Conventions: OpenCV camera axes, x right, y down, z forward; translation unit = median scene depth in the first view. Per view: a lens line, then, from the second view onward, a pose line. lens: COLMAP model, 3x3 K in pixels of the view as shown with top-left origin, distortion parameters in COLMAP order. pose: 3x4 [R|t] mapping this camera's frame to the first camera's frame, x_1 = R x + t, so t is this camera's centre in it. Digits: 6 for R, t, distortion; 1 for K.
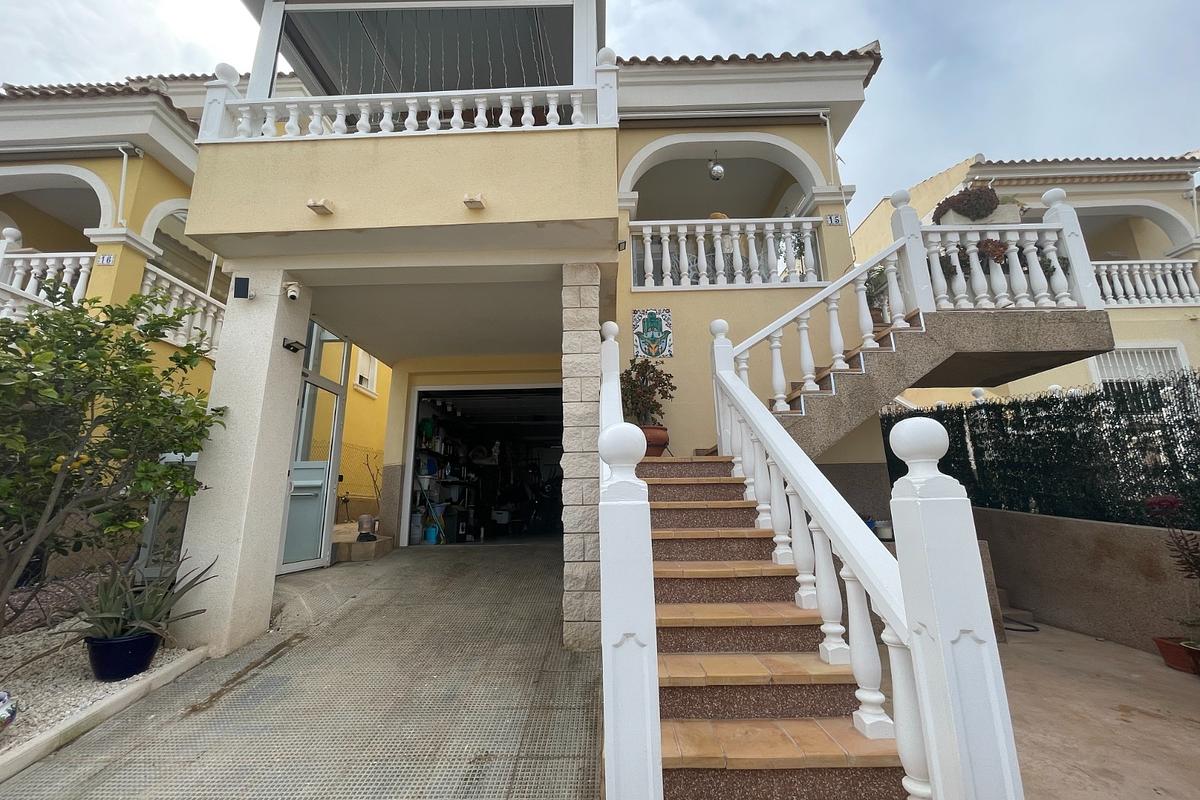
lens RADIAL K [[481.3, 0, 594.6], [0, 481.3, 398.2], [0, 0, 1]] dist [-0.003031, 0.000429]
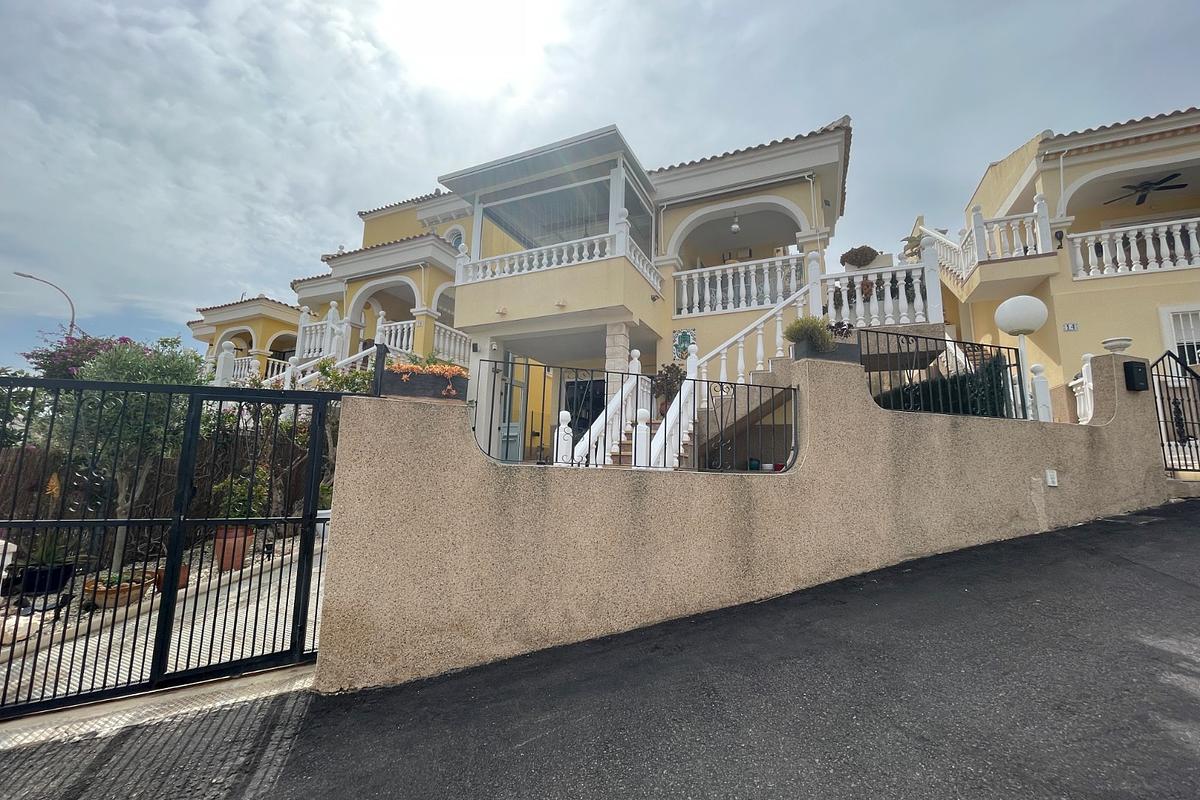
lens RADIAL K [[481.3, 0, 594.6], [0, 481.3, 398.2], [0, 0, 1]] dist [-0.003031, 0.000429]
pose [[0.915930, -0.021731, -0.400748, 0.476315], [0.053022, 0.996333, 0.067157, -0.077735], [0.397819, -0.082760, 0.913724, -0.604660]]
